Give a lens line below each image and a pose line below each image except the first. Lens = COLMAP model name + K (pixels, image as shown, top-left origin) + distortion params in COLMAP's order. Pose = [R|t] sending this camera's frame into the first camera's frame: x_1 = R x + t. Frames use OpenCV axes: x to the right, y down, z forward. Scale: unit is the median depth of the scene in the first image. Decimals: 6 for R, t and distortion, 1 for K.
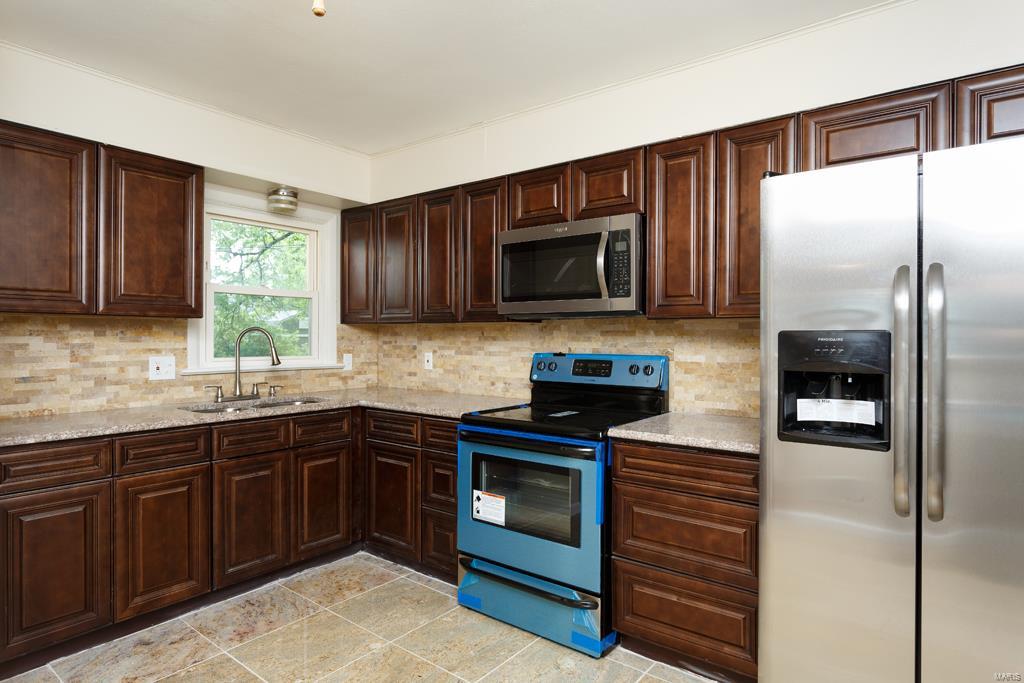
lens RADIAL K [[587.9, 0, 512.0], [0, 587.9, 341.5], [0, 0, 1]] dist [0.000546, 0.000776]
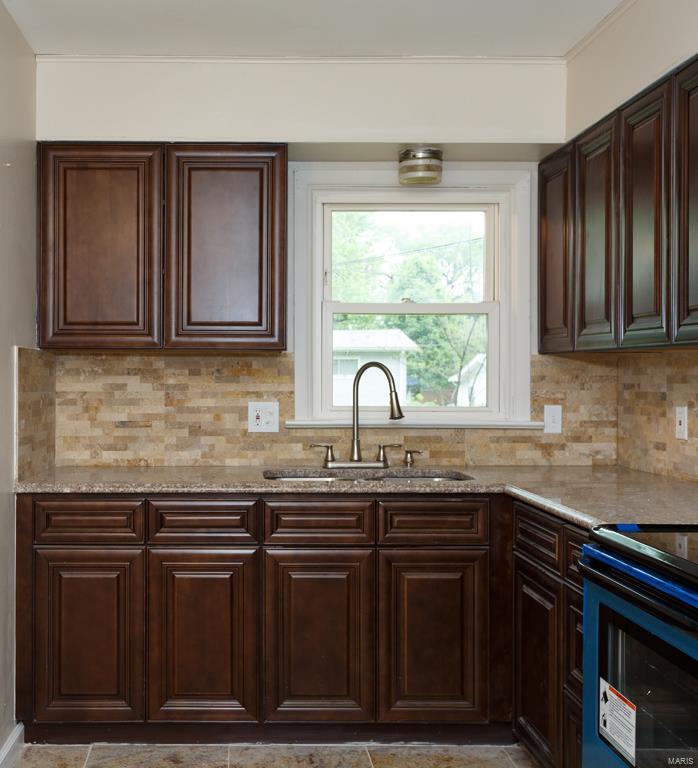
lens RADIAL K [[979.7, 0, 349.0], [0, 979.7, 384.0], [0, 0, 1]] dist [0.007175, 0.014601]
pose [[0.599995, 0.003572, -0.799996, 0.479912], [-0.006542, 0.999979, -0.000441, 0.001988], [0.799977, 0.005498, 0.600006, 0.320612]]
